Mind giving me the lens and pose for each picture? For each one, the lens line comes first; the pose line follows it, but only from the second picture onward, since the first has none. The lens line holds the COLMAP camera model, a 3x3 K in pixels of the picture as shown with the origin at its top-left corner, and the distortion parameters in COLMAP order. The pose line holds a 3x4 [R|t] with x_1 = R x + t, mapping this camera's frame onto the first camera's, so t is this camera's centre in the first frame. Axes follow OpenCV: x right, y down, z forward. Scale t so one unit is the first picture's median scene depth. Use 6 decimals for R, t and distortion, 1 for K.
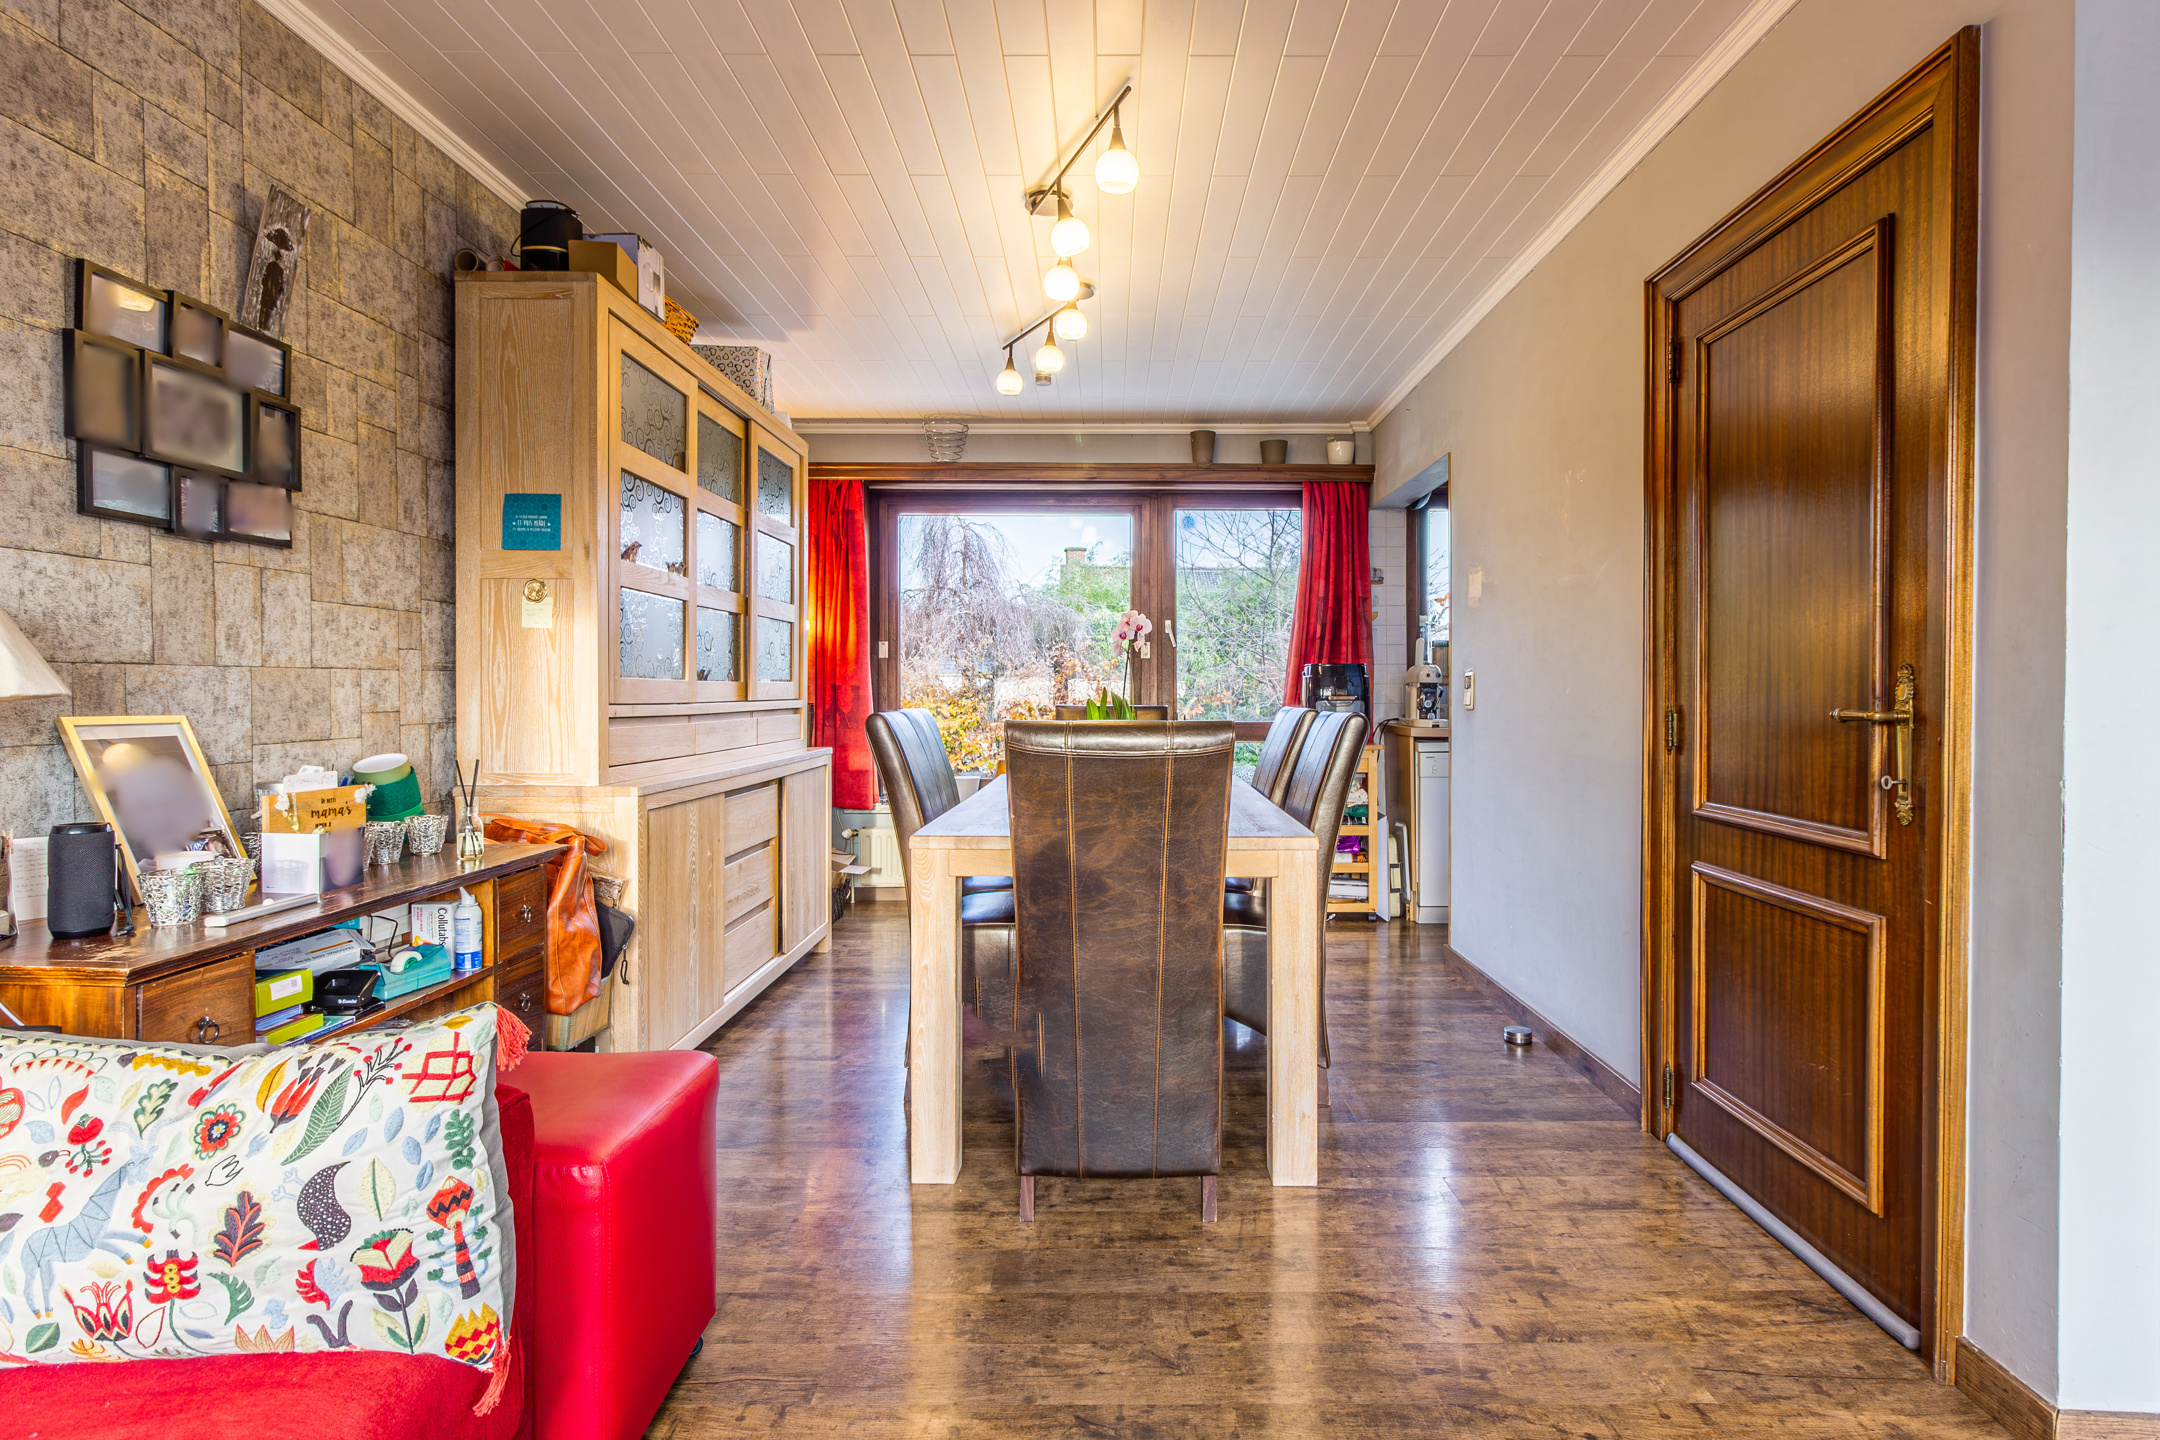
lens RADIAL K [[1011.1, 0, 1083.7], [0, 1011.1, 709.2], [0, 0, 1]] dist [-0.000468, -0.000043]
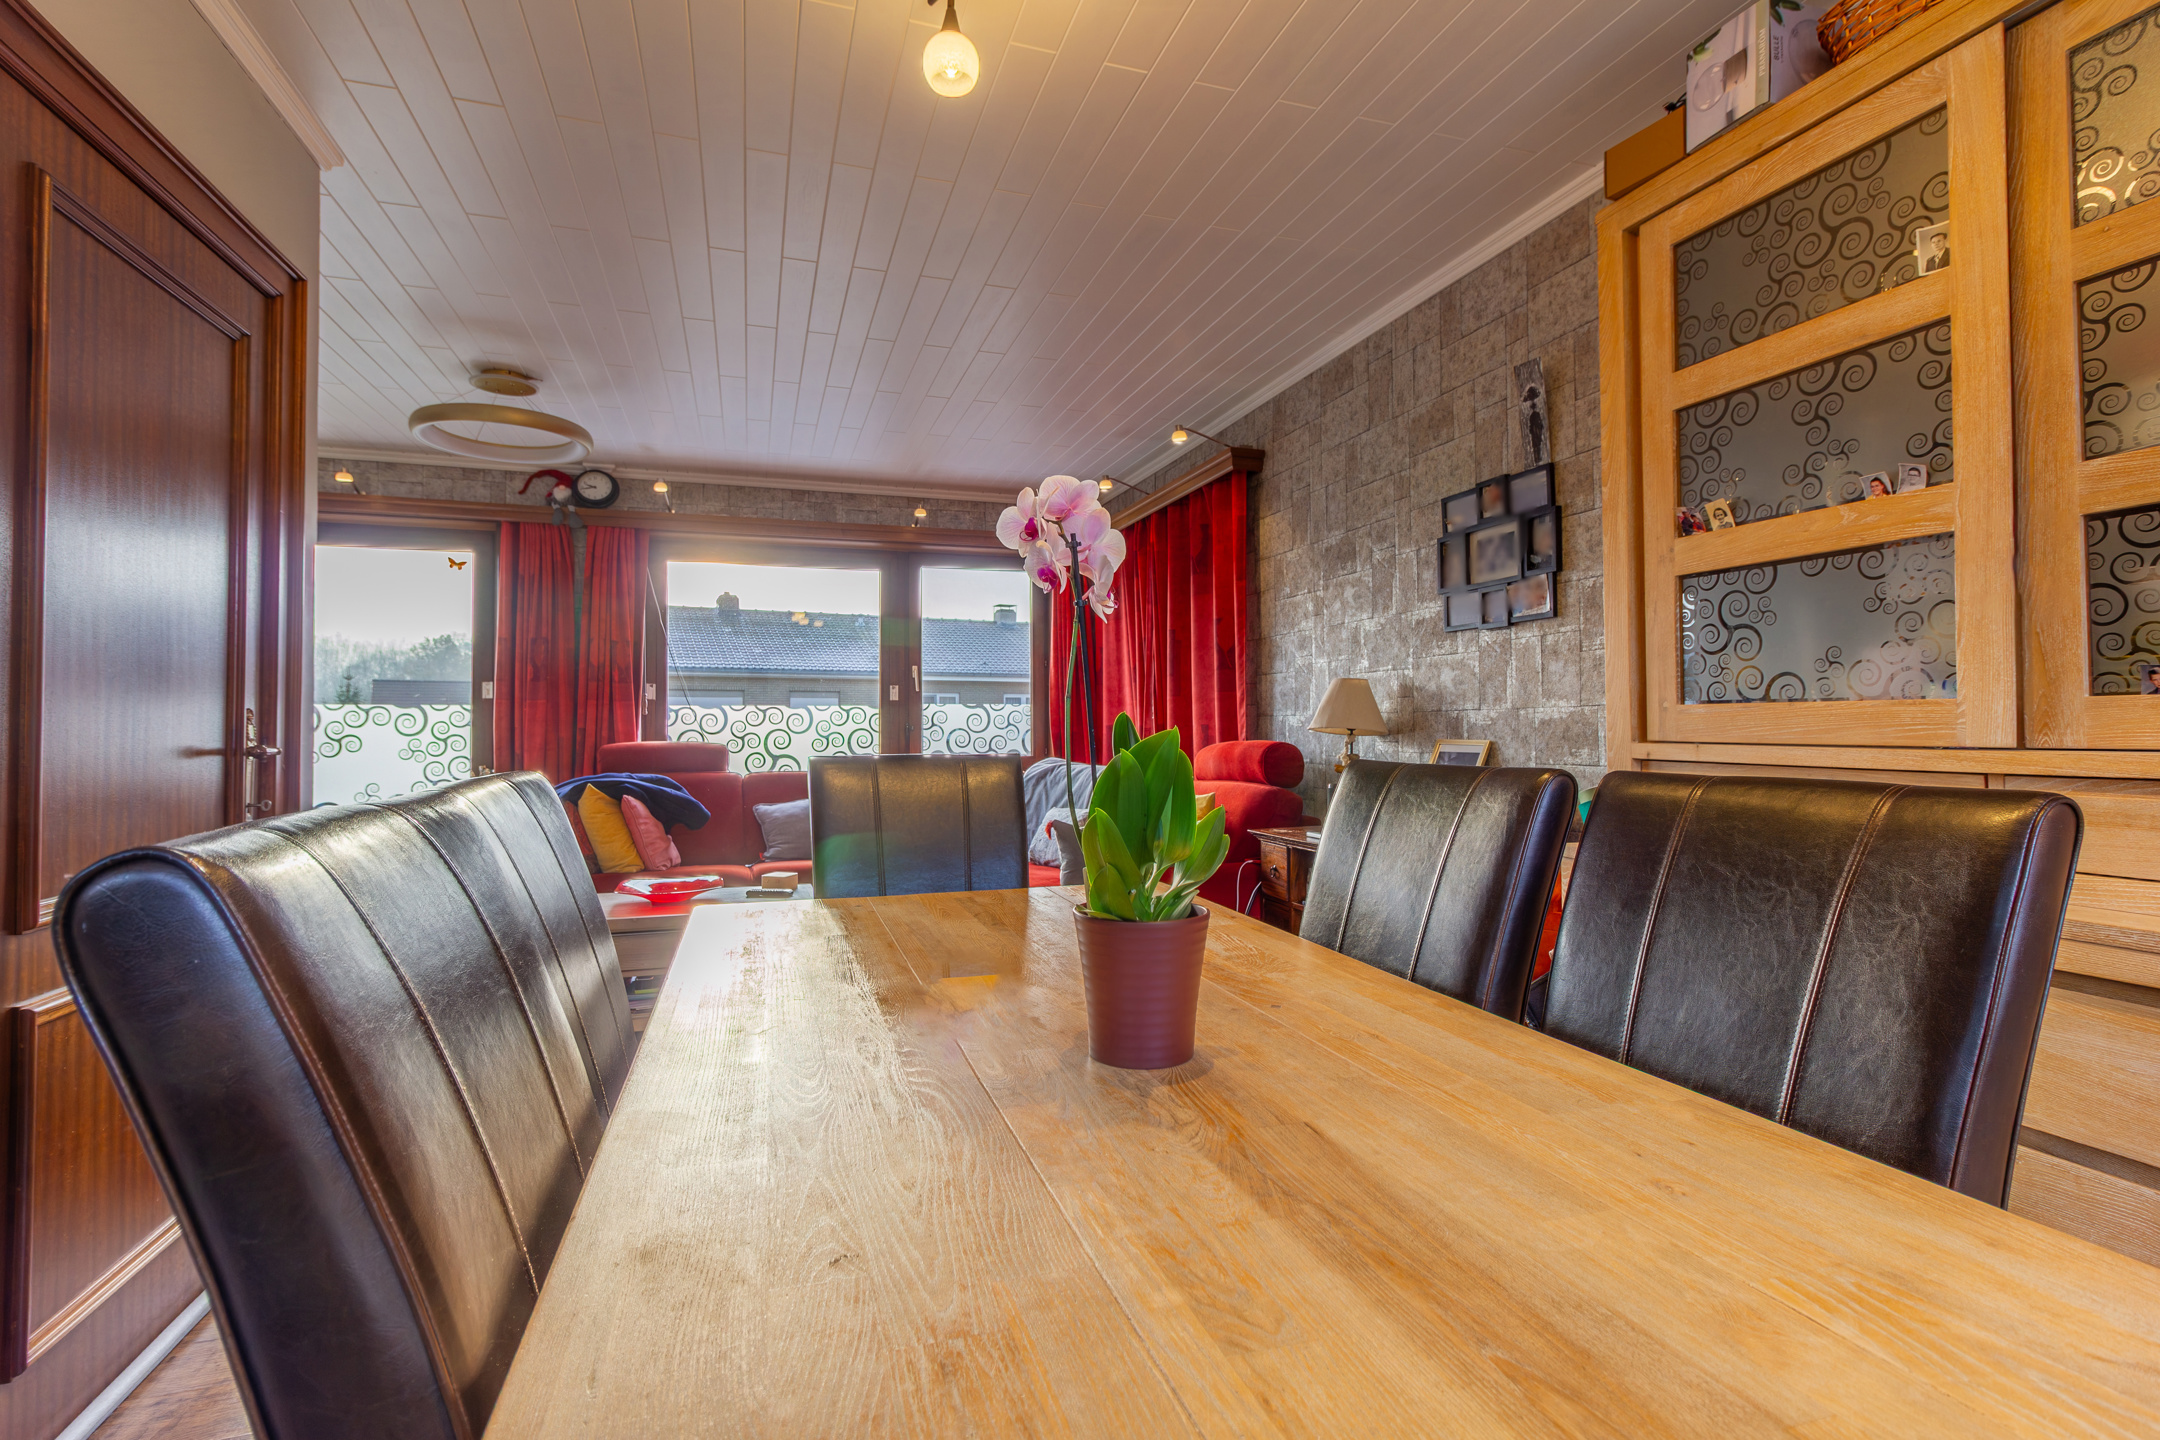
lens RADIAL K [[1011.1, 0, 1077.6], [0, 1011.1, 714.2], [0, 0, 1]] dist [-0.000468, -0.000043]
pose [[-0.941583, -0.001170, -0.336779, 0.252480], [-0.001580, 0.999998, 0.000944, -0.036014], [0.336777, 0.001421, -0.941583, 2.203462]]
